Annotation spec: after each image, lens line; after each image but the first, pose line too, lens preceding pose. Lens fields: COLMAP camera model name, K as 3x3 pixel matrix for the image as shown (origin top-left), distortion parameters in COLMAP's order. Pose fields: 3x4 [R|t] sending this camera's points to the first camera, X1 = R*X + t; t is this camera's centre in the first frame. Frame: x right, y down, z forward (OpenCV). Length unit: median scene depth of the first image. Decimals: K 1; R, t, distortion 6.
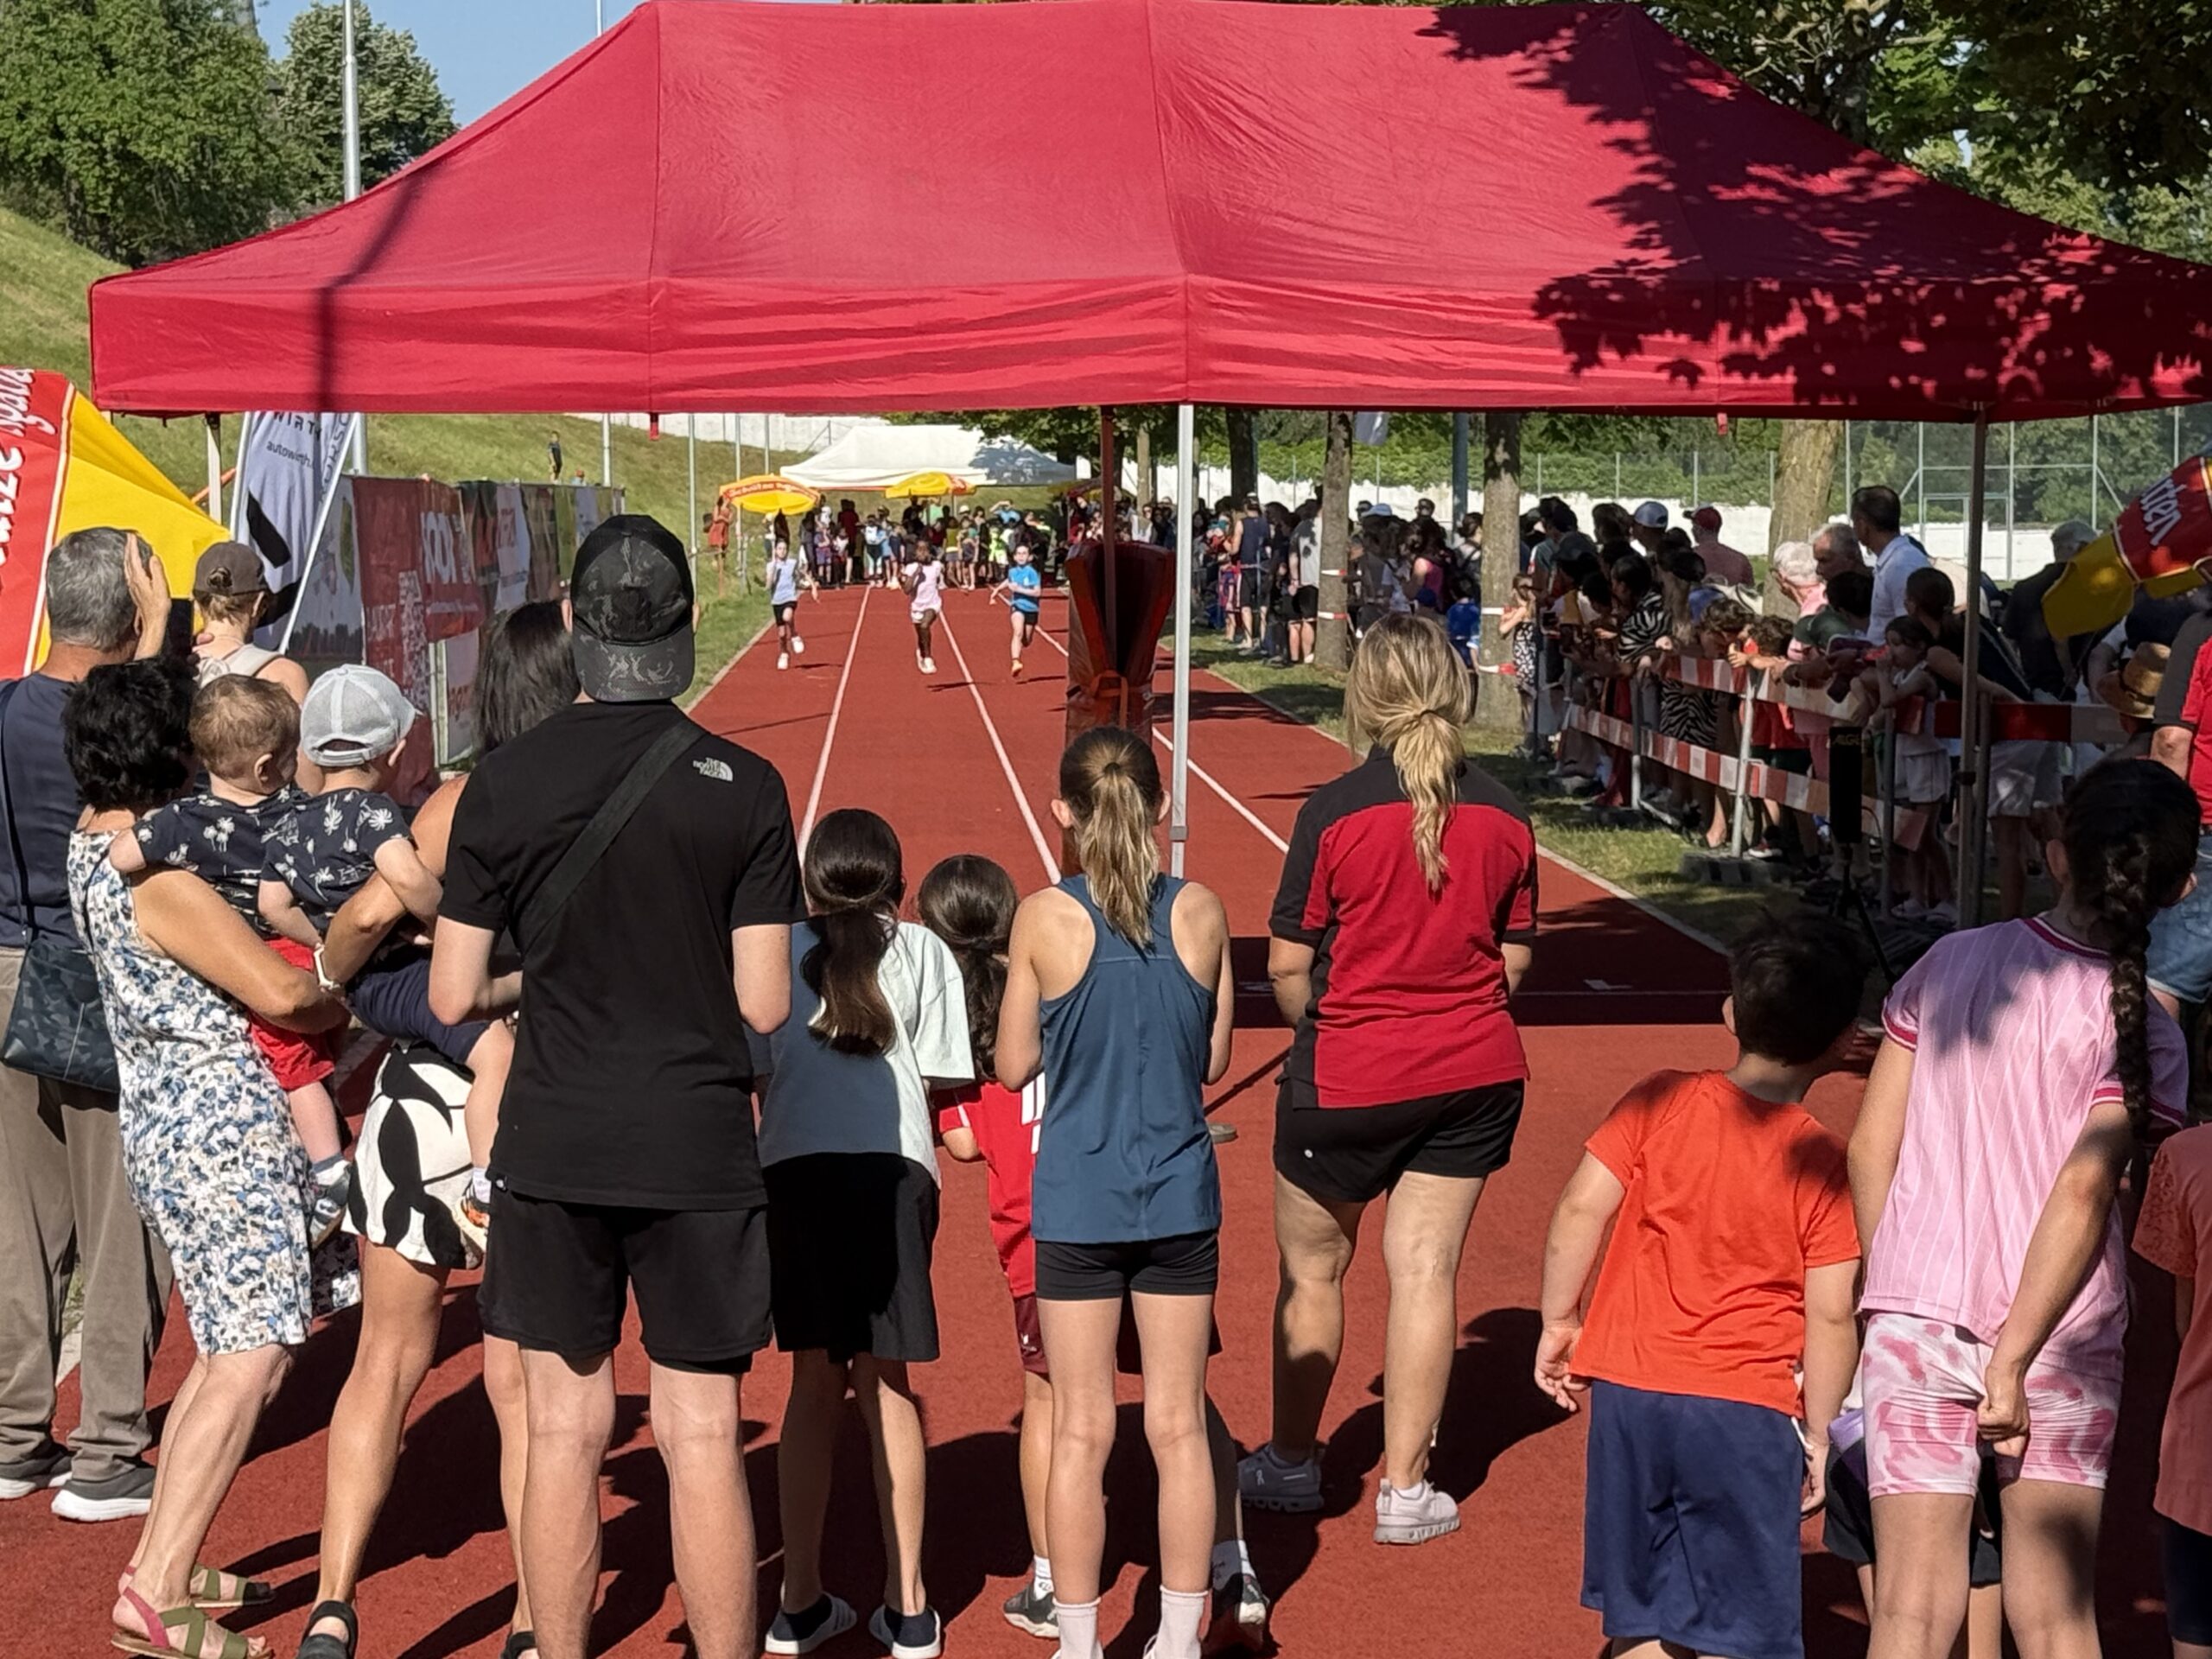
lens RADIAL K [[4959.3, 0, 1085.2], [0, 4959.3, 831.2], [0, 0, 1]] dist [0.122855, 0.450982]
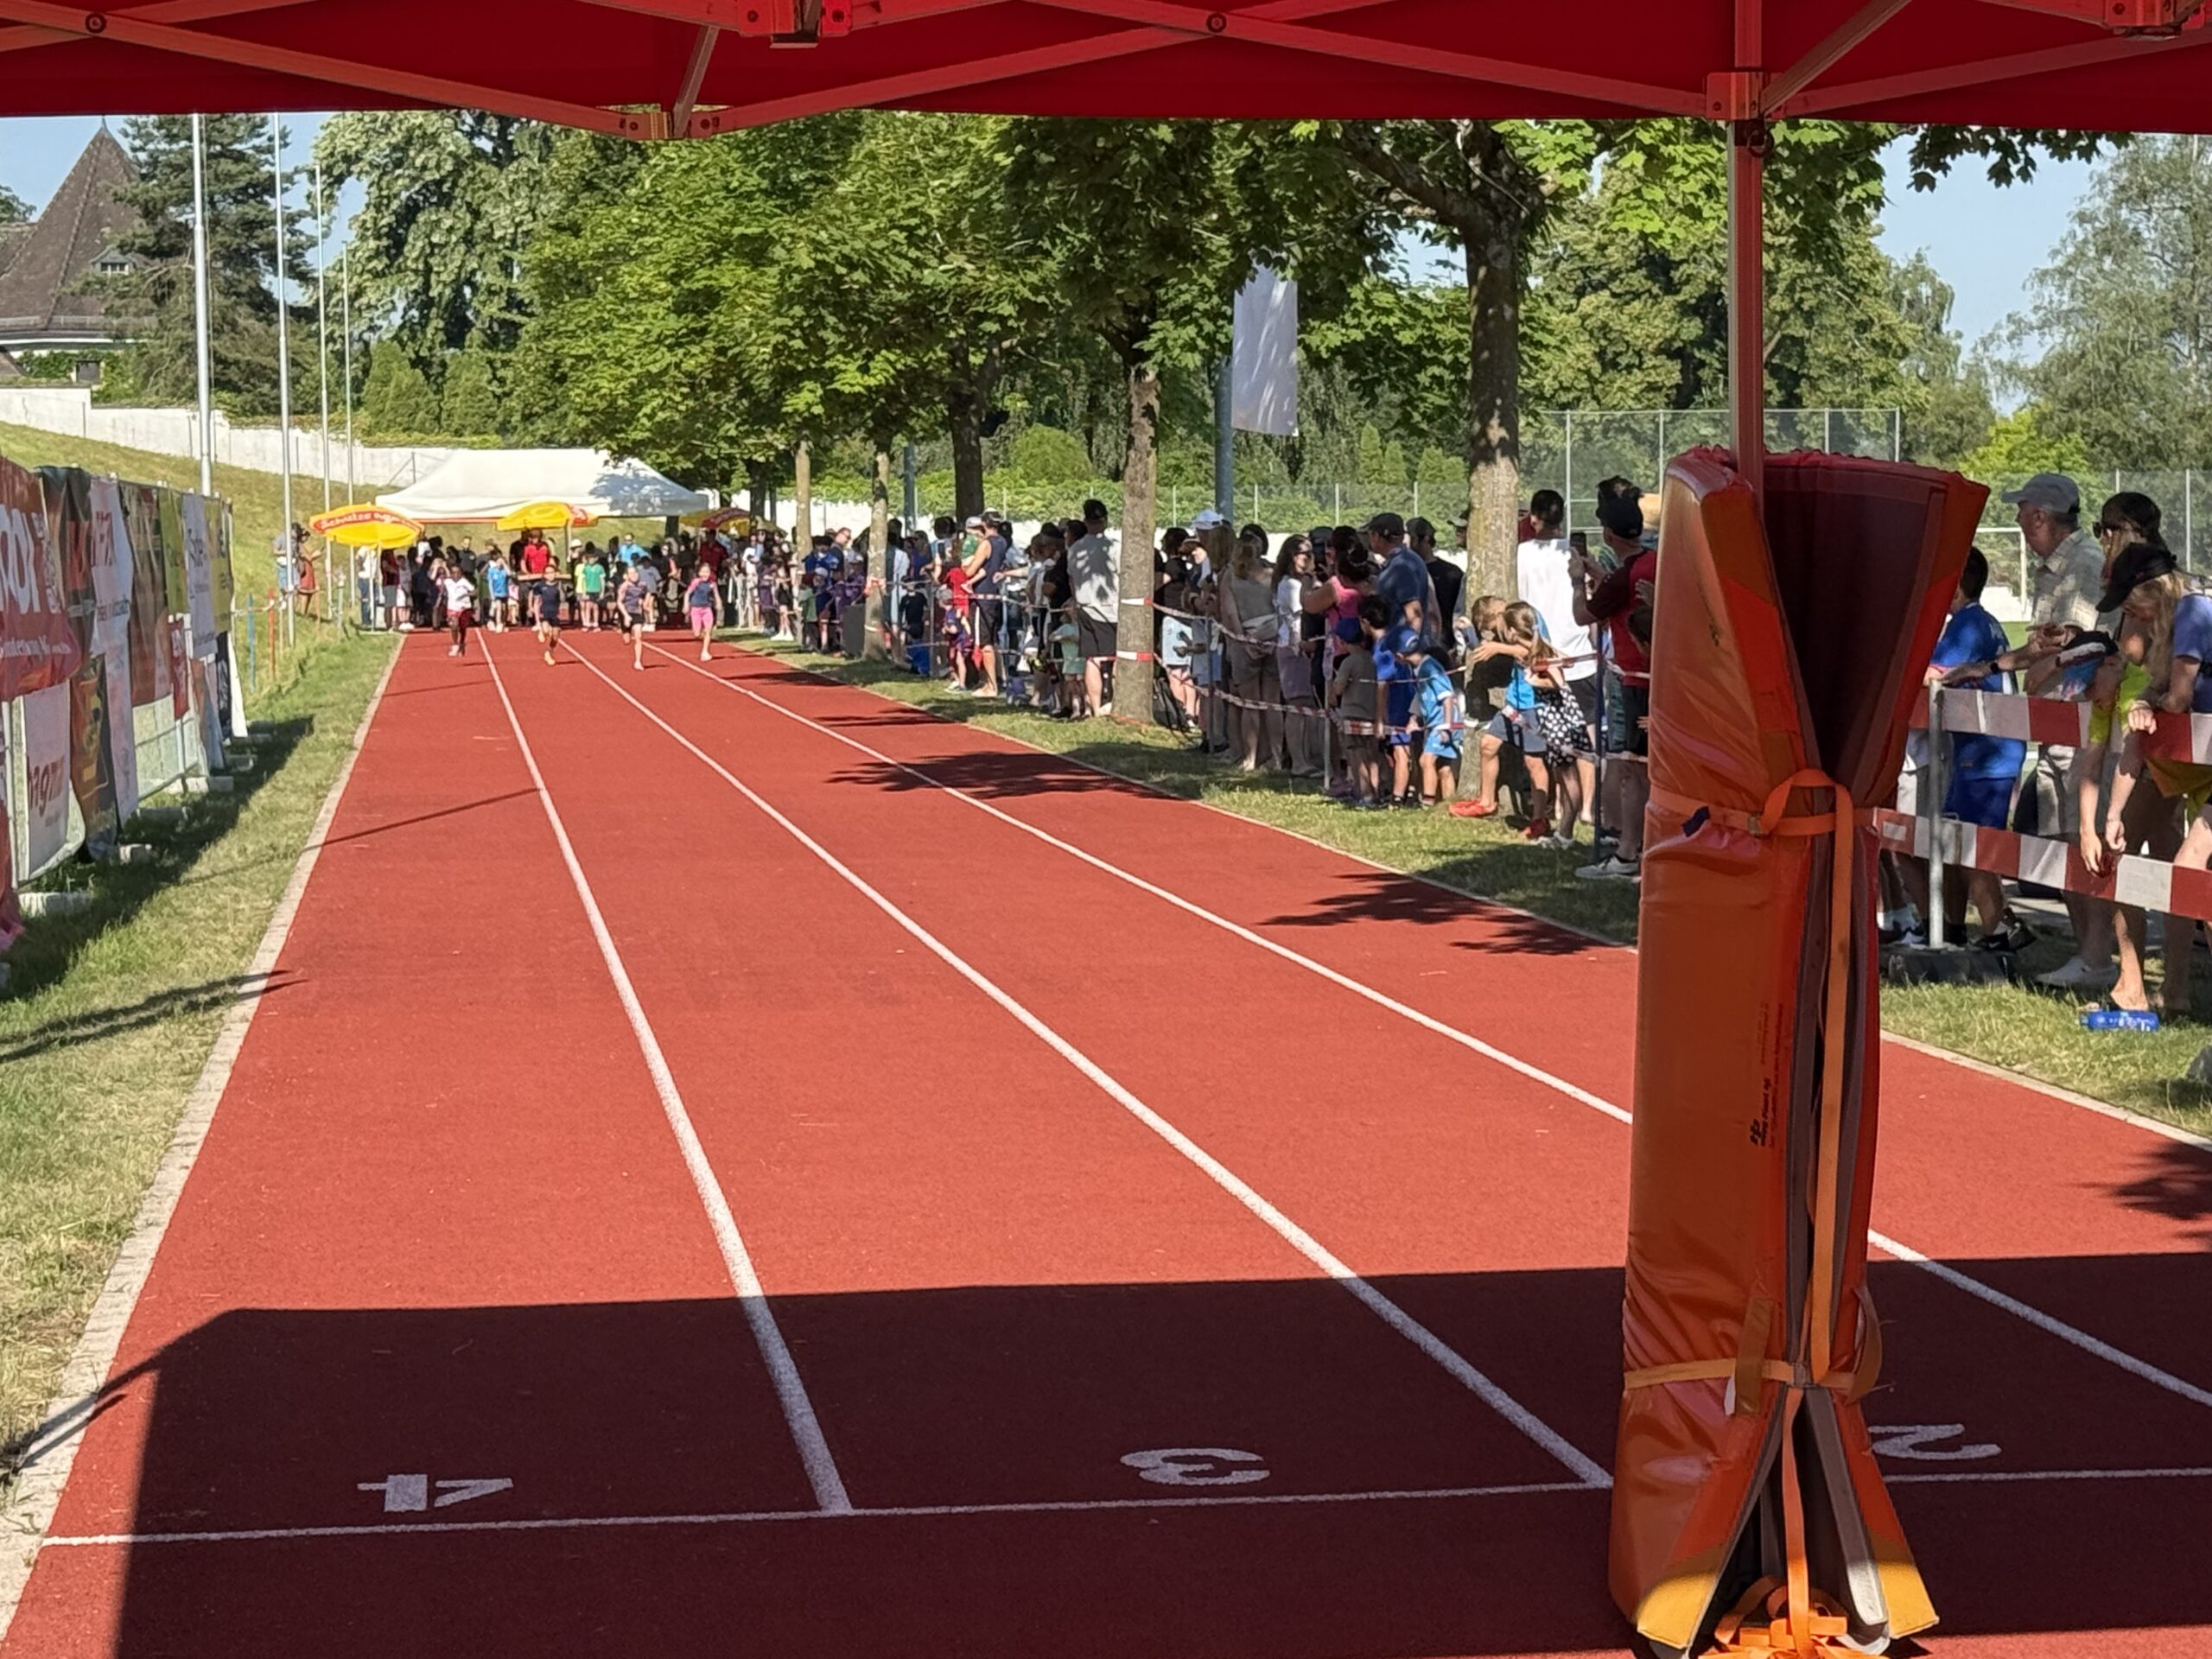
lens RADIAL K [[4960.6, 0, 1106.0], [0, 4960.6, 829.5], [0, 0, 1]] dist [0.136293, 0.249677]
pose [[0.995640, -0.010887, 0.092644, -0.029220], [0.011762, 0.999891, -0.008897, -0.008143], [-0.092537, 0.009947, 0.995660, 0.199867]]
